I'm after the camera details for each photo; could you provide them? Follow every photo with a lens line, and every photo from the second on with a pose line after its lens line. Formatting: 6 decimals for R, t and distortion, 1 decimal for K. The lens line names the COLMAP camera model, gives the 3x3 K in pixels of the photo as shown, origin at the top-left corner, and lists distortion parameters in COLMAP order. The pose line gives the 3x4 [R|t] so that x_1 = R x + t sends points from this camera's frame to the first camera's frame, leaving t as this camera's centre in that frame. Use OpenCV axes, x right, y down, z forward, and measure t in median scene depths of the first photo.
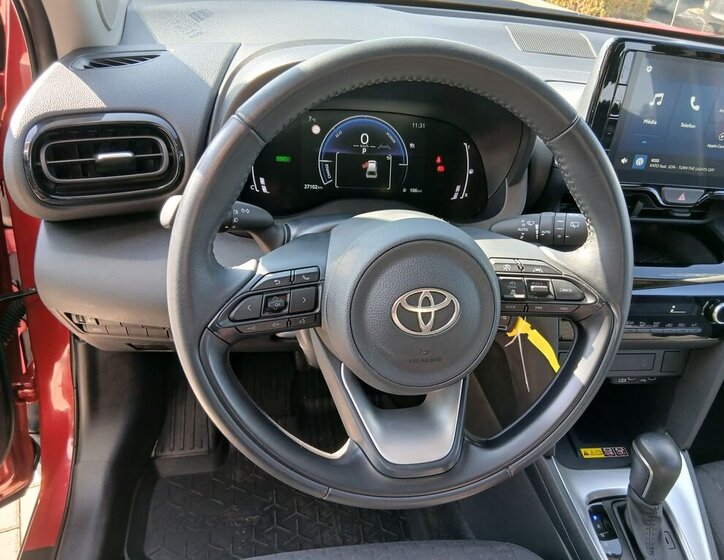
lens RADIAL K [[561.4, 0, 363.3], [0, 561.4, 276.9], [0, 0, 1]] dist [0.115908, -0.189959]
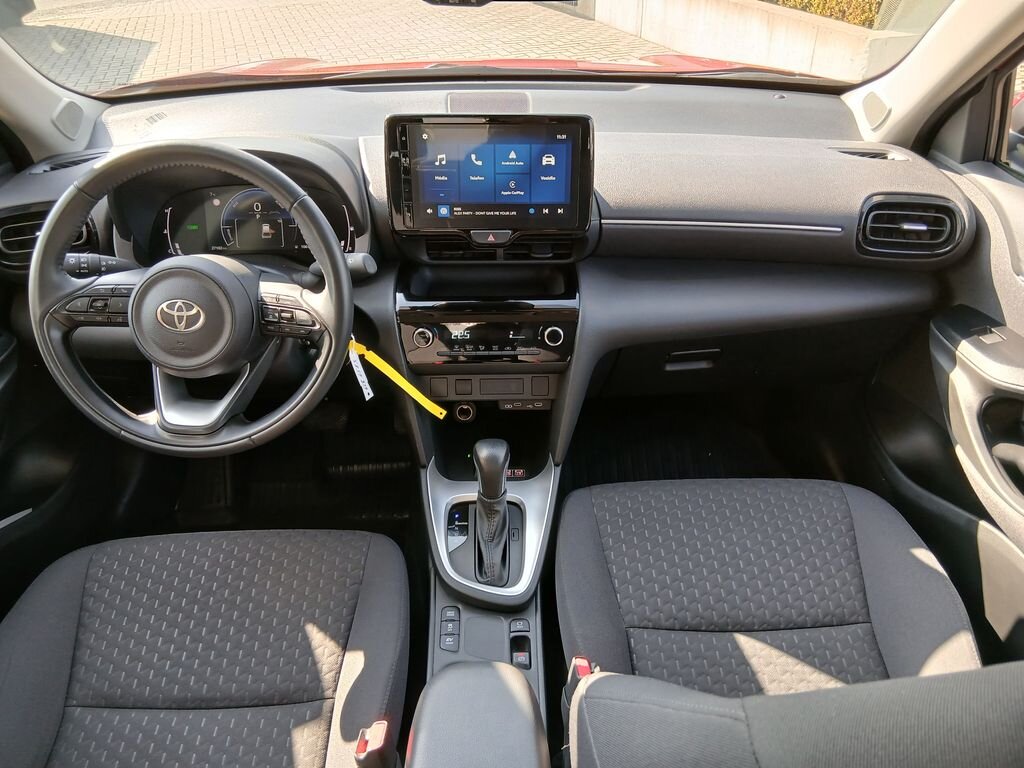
lens RADIAL K [[773.9, 0, 514.3], [0, 773.9, 381.3], [0, 0, 1]] dist [0.103049, -0.187334]
pose [[0.983788, -0.035651, -0.175755, 0.910572], [0.030507, 0.999026, -0.031885, 0.223897], [0.176721, 0.026007, 0.983917, -0.615495]]
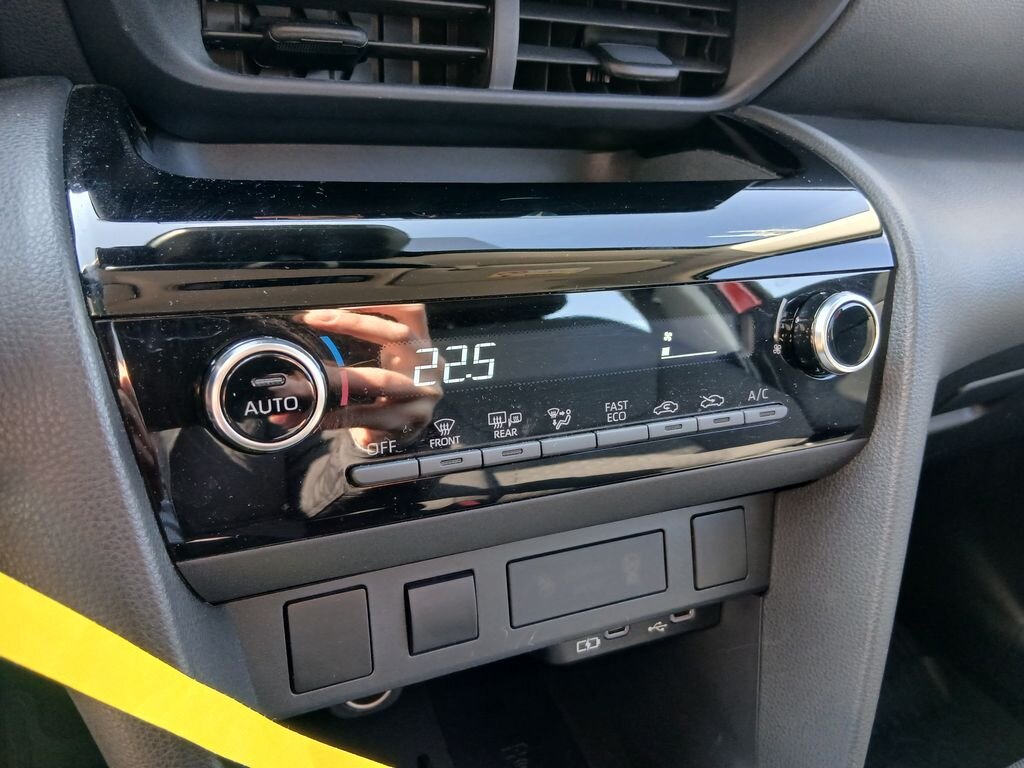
lens RADIAL K [[773.9, 0, 514.3], [0, 773.9, 381.3], [0, 0, 1]] dist [0.103049, -0.187334]
pose [[0.965946, -0.156716, 0.205886, 0.441756], [0.183853, 0.975606, -0.119964, 0.112904], [-0.182063, 0.153731, 0.971195, 0.743140]]
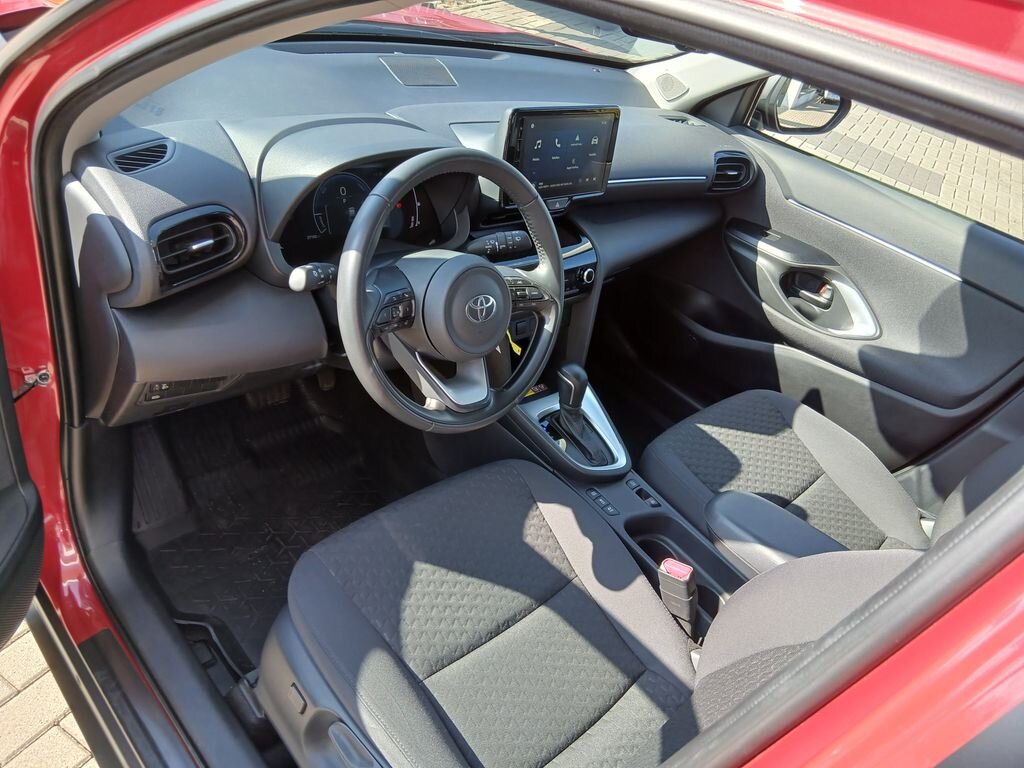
lens RADIAL K [[773.9, 0, 514.3], [0, 773.9, 381.3], [0, 0, 1]] dist [0.103049, -0.187334]
pose [[0.825905, -0.260339, 0.500104, -0.702210], [0.190208, 0.963666, 0.187533, -0.099873], [-0.530756, -0.059761, 0.845415, -0.719980]]
